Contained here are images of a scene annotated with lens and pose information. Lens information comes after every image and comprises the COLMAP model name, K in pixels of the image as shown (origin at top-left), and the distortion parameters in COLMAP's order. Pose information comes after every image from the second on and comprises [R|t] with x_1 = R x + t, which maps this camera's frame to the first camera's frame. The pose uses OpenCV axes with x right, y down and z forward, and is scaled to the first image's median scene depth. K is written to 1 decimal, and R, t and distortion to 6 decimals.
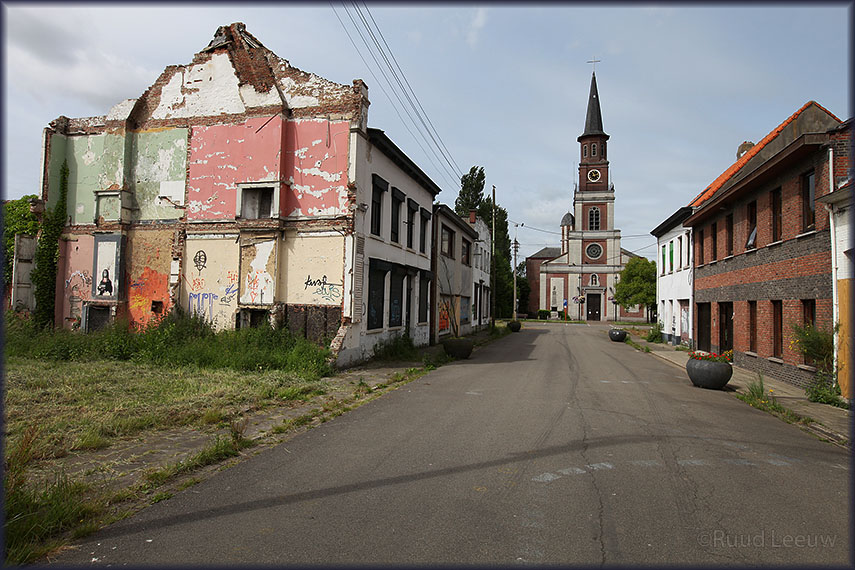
lens RADIAL K [[548.8, 0, 431.0], [0, 548.8, 279.8], [0, 0, 1]] dist [-0.050135, -0.000372]
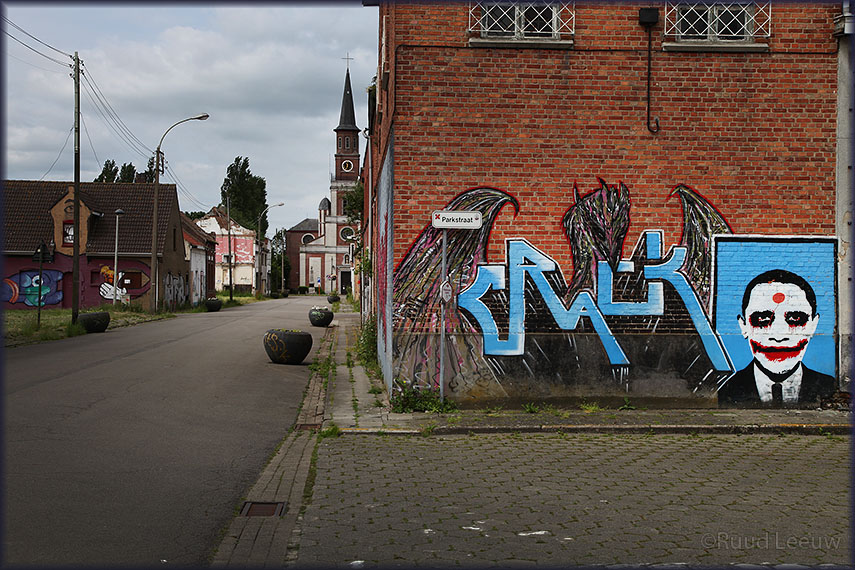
lens RADIAL K [[1143.7, 0, 430.5], [0, 1143.7, 282.1], [0, 0, 1]] dist [0.252128, 0.000000]
pose [[0.953360, -0.013525, 0.301531, -0.254560], [-0.000983, 0.998851, 0.047909, -0.066276], [-0.301833, -0.045971, 0.952252, -1.316657]]
